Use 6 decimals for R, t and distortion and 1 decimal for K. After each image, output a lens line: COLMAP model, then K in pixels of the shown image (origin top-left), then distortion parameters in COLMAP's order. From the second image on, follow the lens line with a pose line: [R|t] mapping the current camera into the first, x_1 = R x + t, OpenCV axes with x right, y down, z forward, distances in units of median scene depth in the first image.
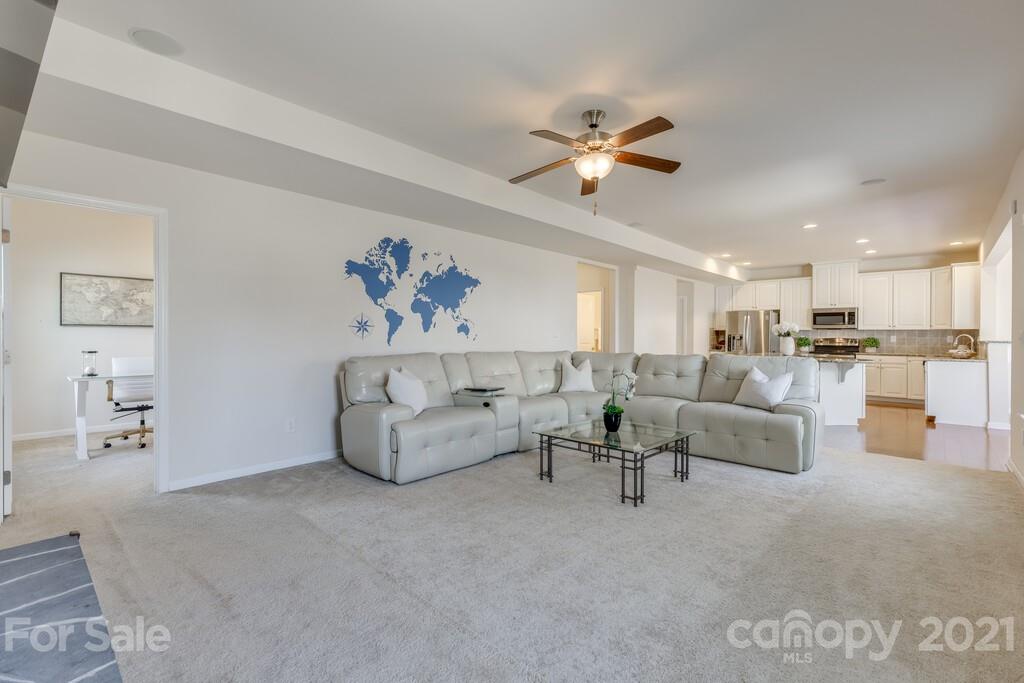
lens RADIAL K [[458.7, 0, 511.8], [0, 458.7, 339.6], [0, 0, 1]] dist [0.001340, -0.000017]
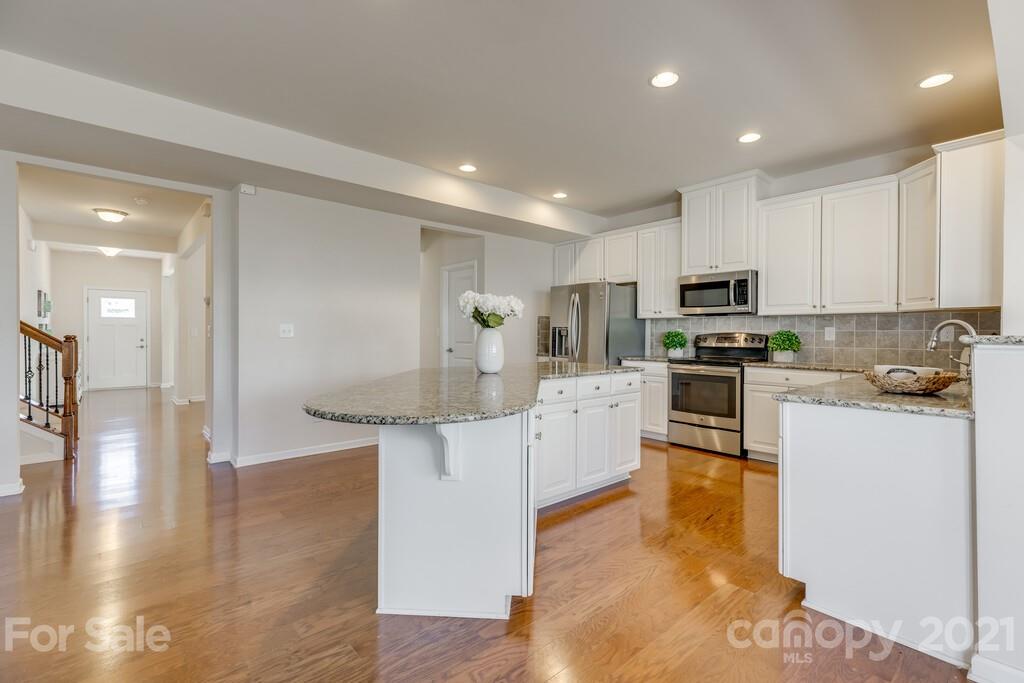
lens RADIAL K [[458.7, 0, 518.7], [0, 458.7, 335.4], [0, 0, 1]] dist [0.001340, -0.000017]
pose [[0.995074, -0.004569, -0.099026, 0.535674], [0.004103, 0.999979, -0.004917, 0.001399], [0.099046, 0.004487, 0.995073, 0.475076]]
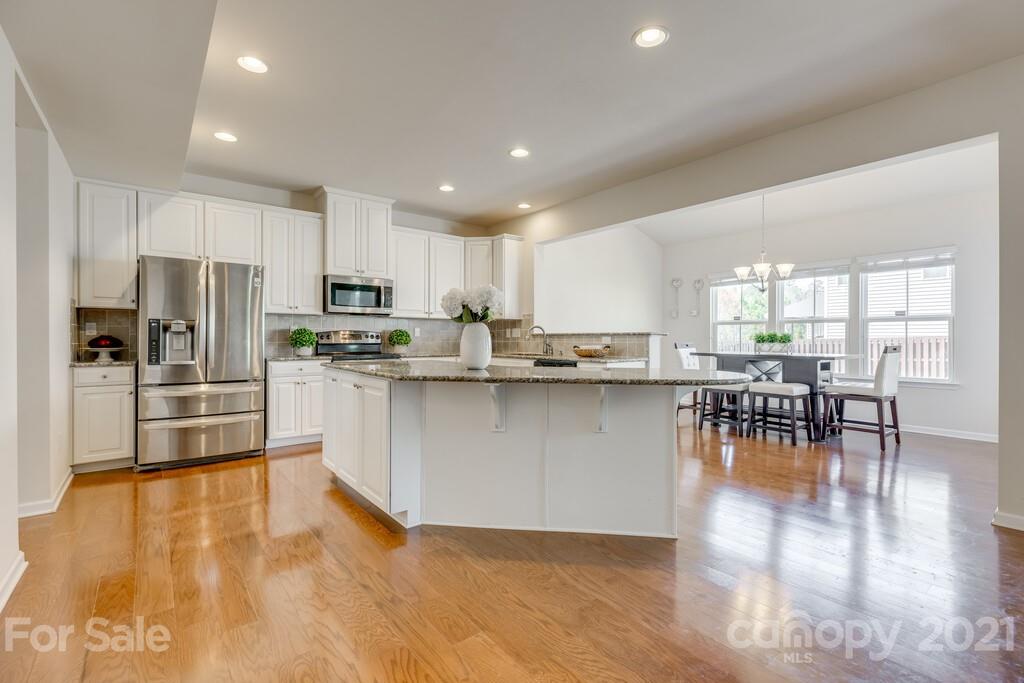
lens RADIAL K [[458.7, 0, 513.4], [0, 458.7, 338.4], [0, 0, 1]] dist [0.001340, -0.000017]
pose [[0.161437, -0.011179, 0.986820, 0.175345], [0.002515, 0.999937, 0.010916, 0.001357], [-0.986880, 0.000719, 0.161455, 0.720064]]
